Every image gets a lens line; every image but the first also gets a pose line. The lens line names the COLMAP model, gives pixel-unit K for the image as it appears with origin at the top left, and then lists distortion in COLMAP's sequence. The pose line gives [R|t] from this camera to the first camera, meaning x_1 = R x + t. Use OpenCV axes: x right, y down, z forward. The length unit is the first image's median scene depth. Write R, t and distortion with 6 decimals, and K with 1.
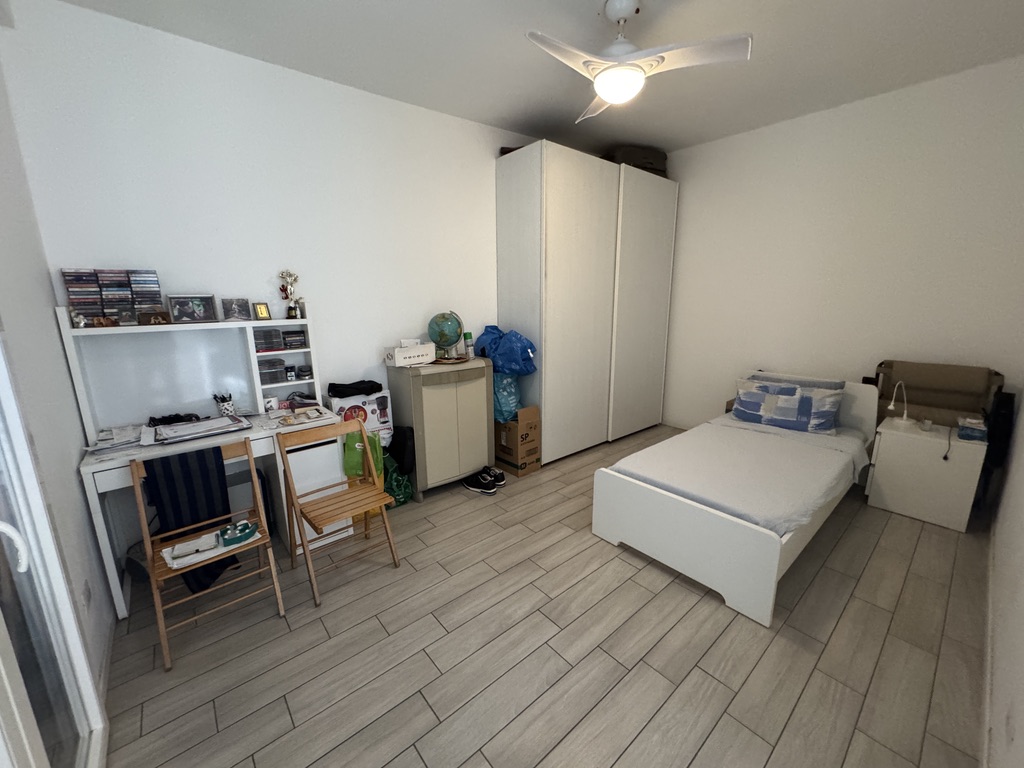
lens RADIAL K [[404.9, 0, 509.2], [0, 404.9, 380.8], [0, 0, 1]] dist [-0.001234, -0.000121]
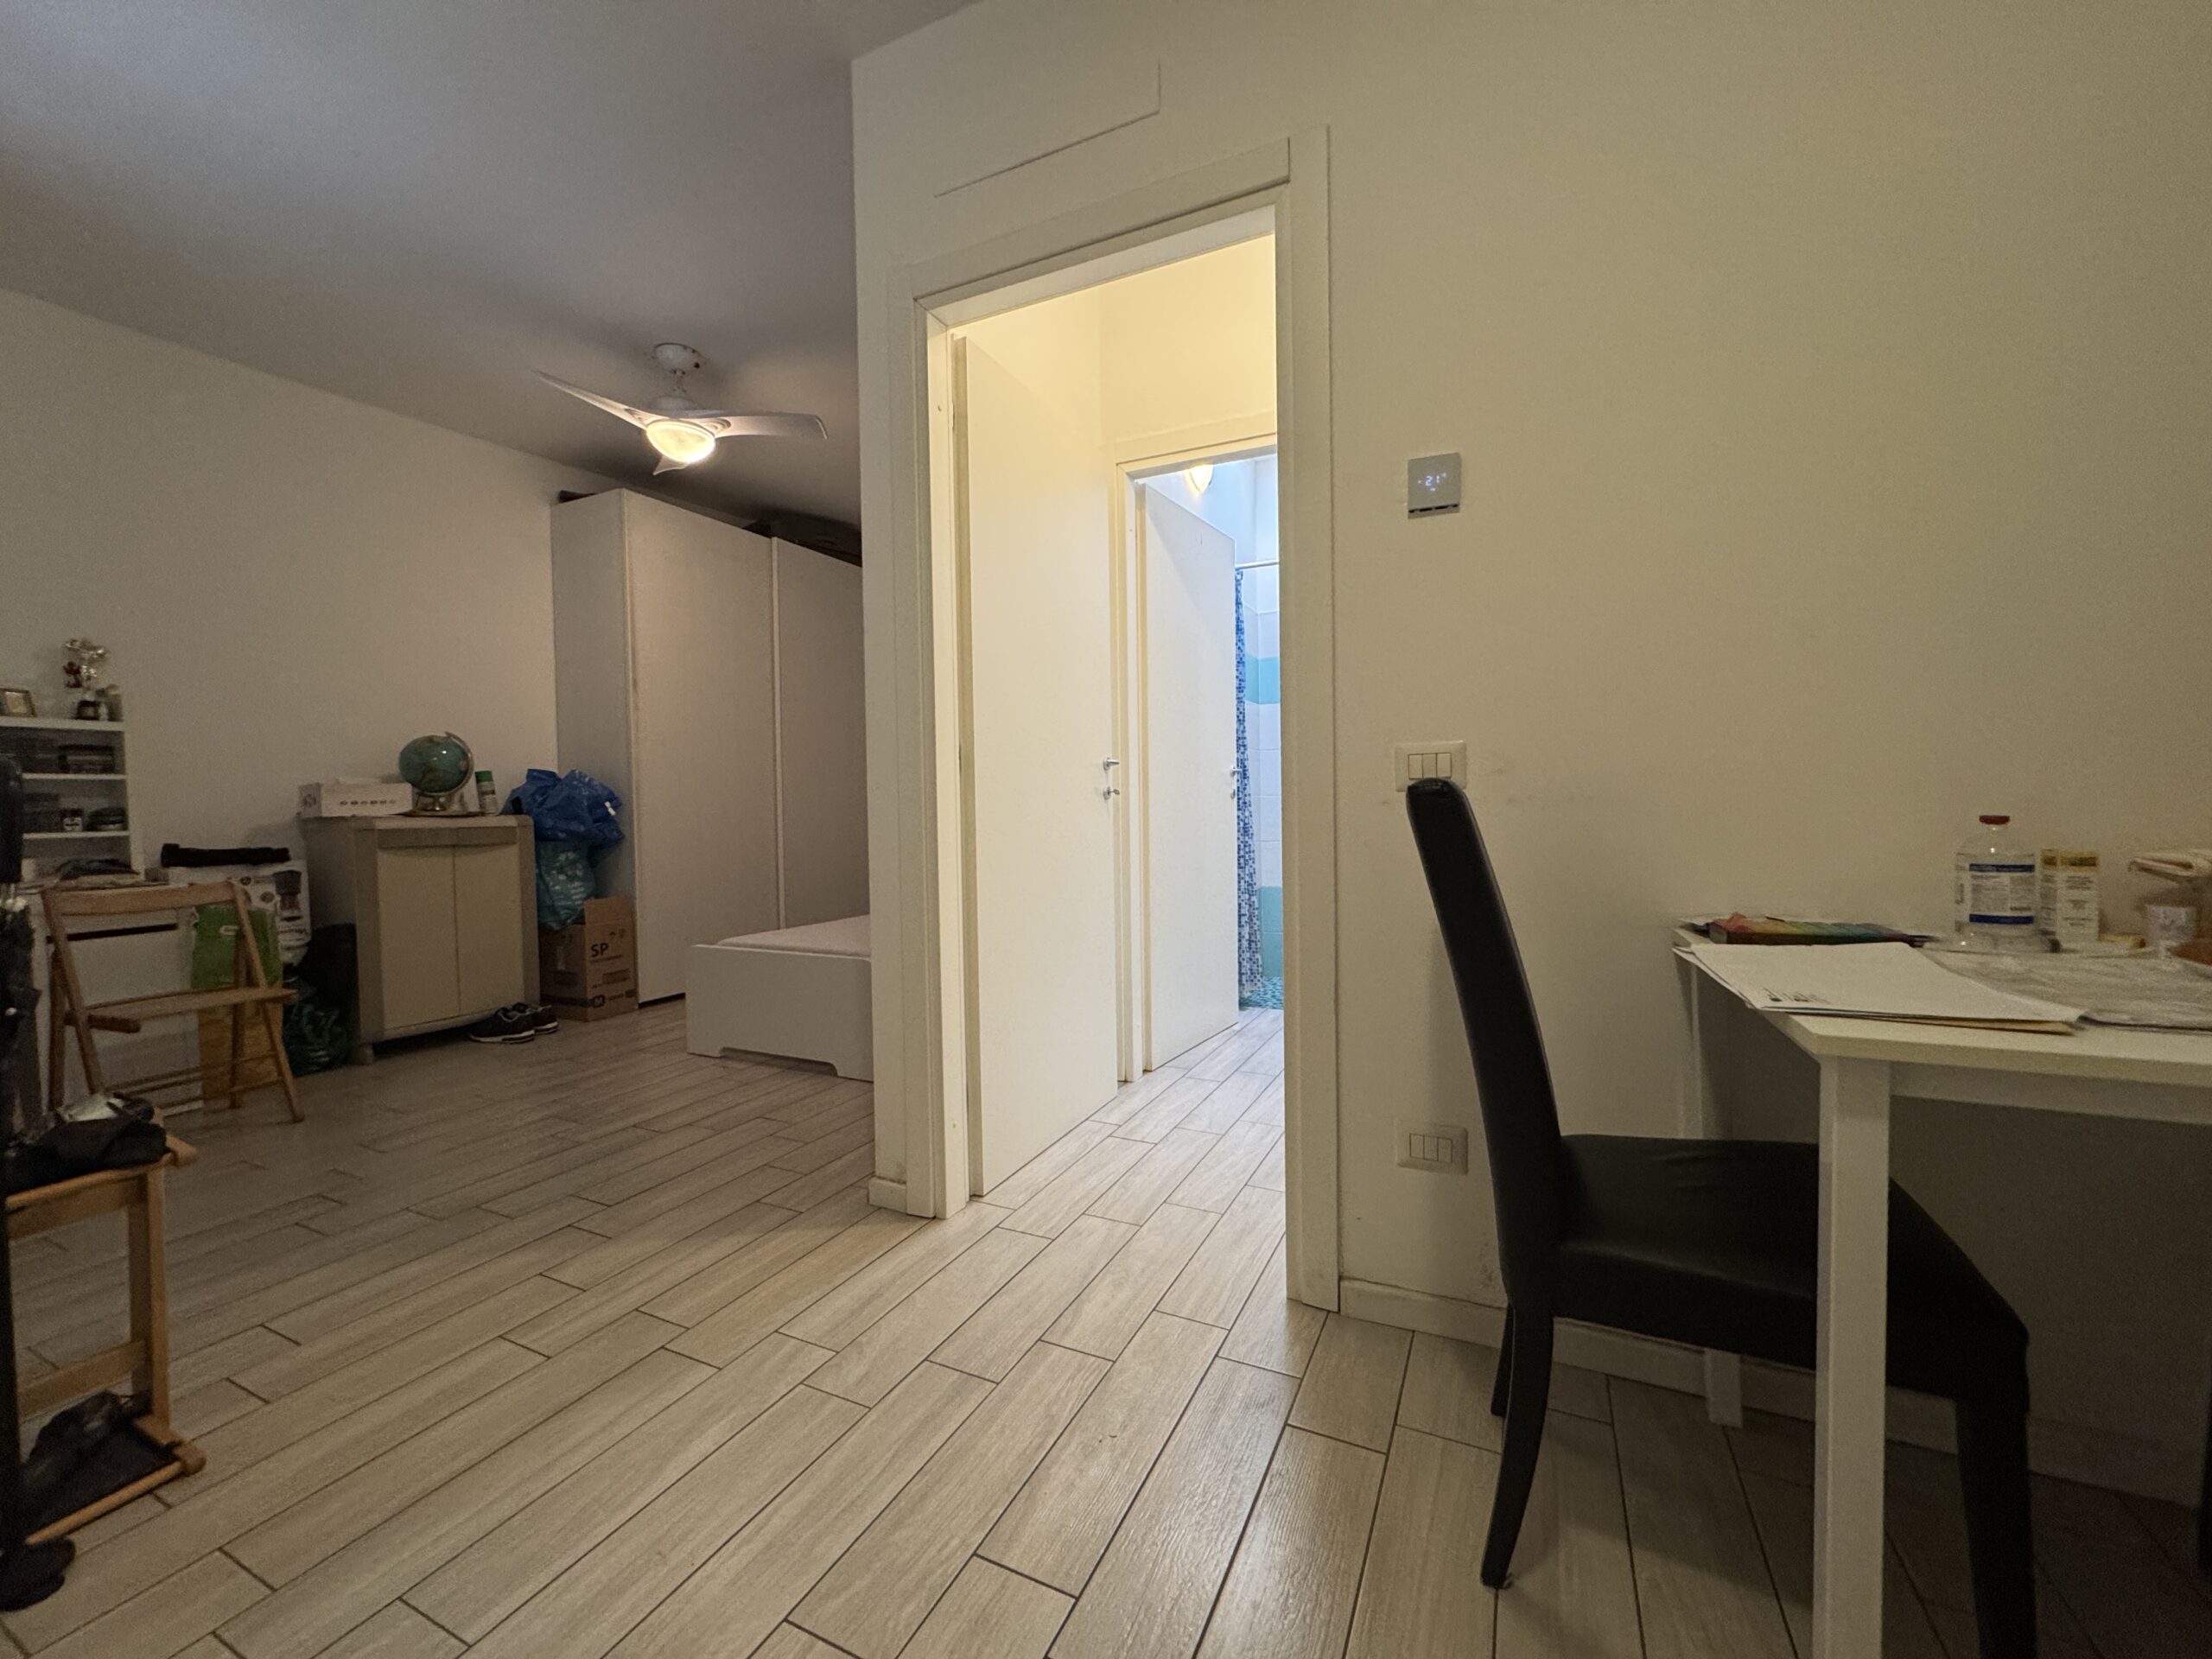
lens RADIAL K [[874.7, 0, 1099.9], [0, 874.7, 822.6], [0, 0, 1]] dist [-0.001234, -0.000121]
pose [[0.911883, -0.016315, 0.410126, 0.203792], [0.092134, 0.981847, -0.165795, 0.262592], [-0.399976, 0.188972, 0.896833, -0.516326]]
